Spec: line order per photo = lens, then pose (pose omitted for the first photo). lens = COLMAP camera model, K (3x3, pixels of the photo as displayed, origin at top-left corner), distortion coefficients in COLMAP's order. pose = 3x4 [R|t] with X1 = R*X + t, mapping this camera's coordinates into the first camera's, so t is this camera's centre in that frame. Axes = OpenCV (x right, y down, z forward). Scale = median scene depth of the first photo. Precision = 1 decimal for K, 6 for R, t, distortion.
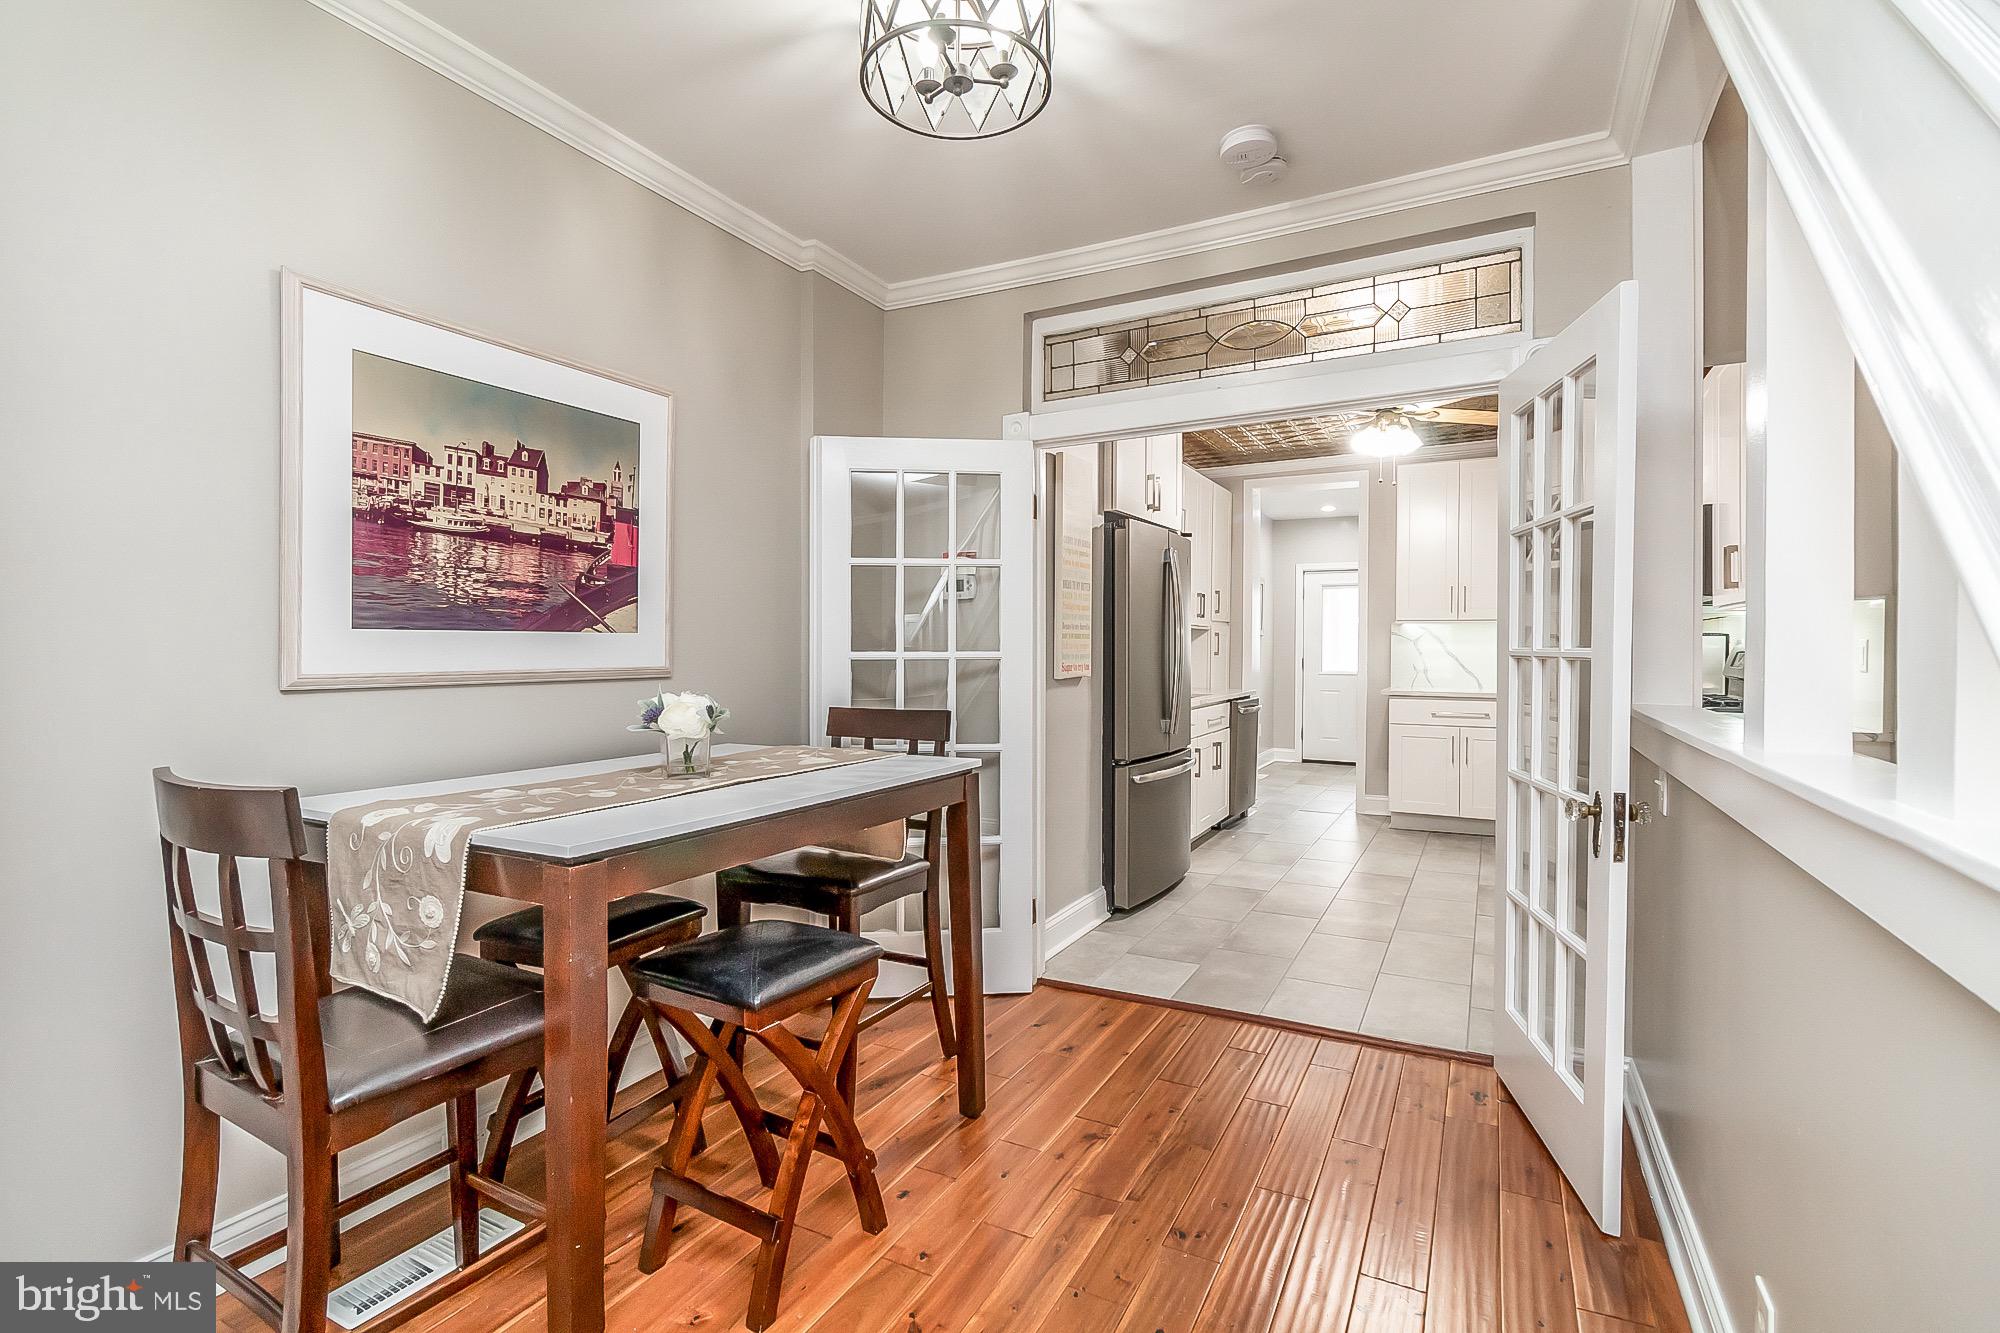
lens RADIAL K [[930.9, 0, 1005.5], [0, 930.9, 657.4], [0, 0, 1]] dist [-0.000397, 0.000034]
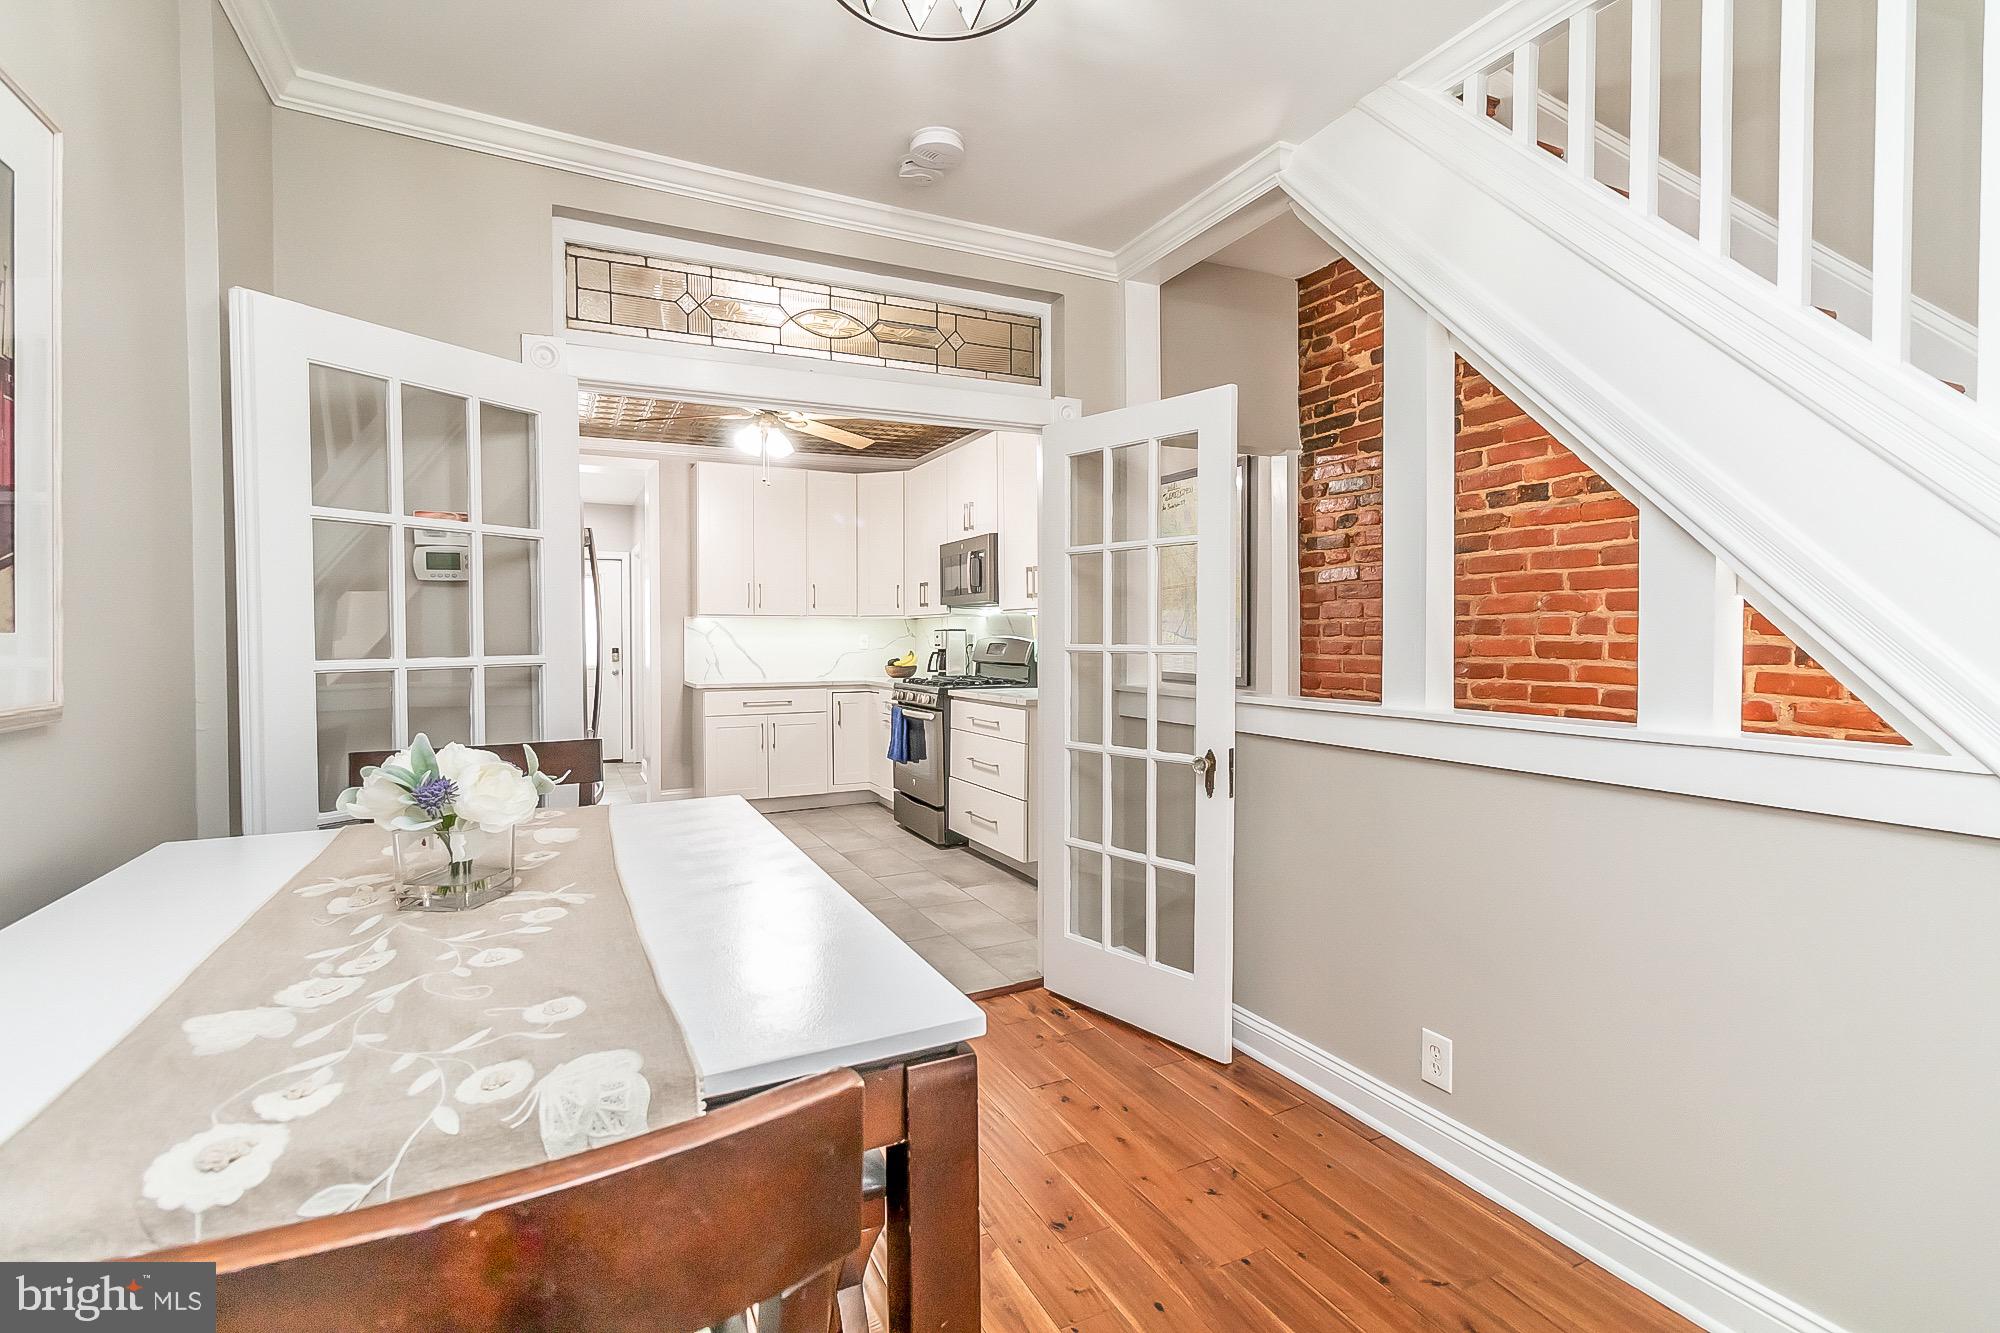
lens RADIAL K [[930.9, 0, 1005.5], [0, 930.9, 657.4], [0, 0, 1]] dist [-0.000397, 0.000034]
pose [[0.573066, -0.022306, 0.819206, -0.388228], [0.011742, 0.999750, 0.019008, -0.013587], [-0.819425, -0.001273, 0.573184, 0.266217]]
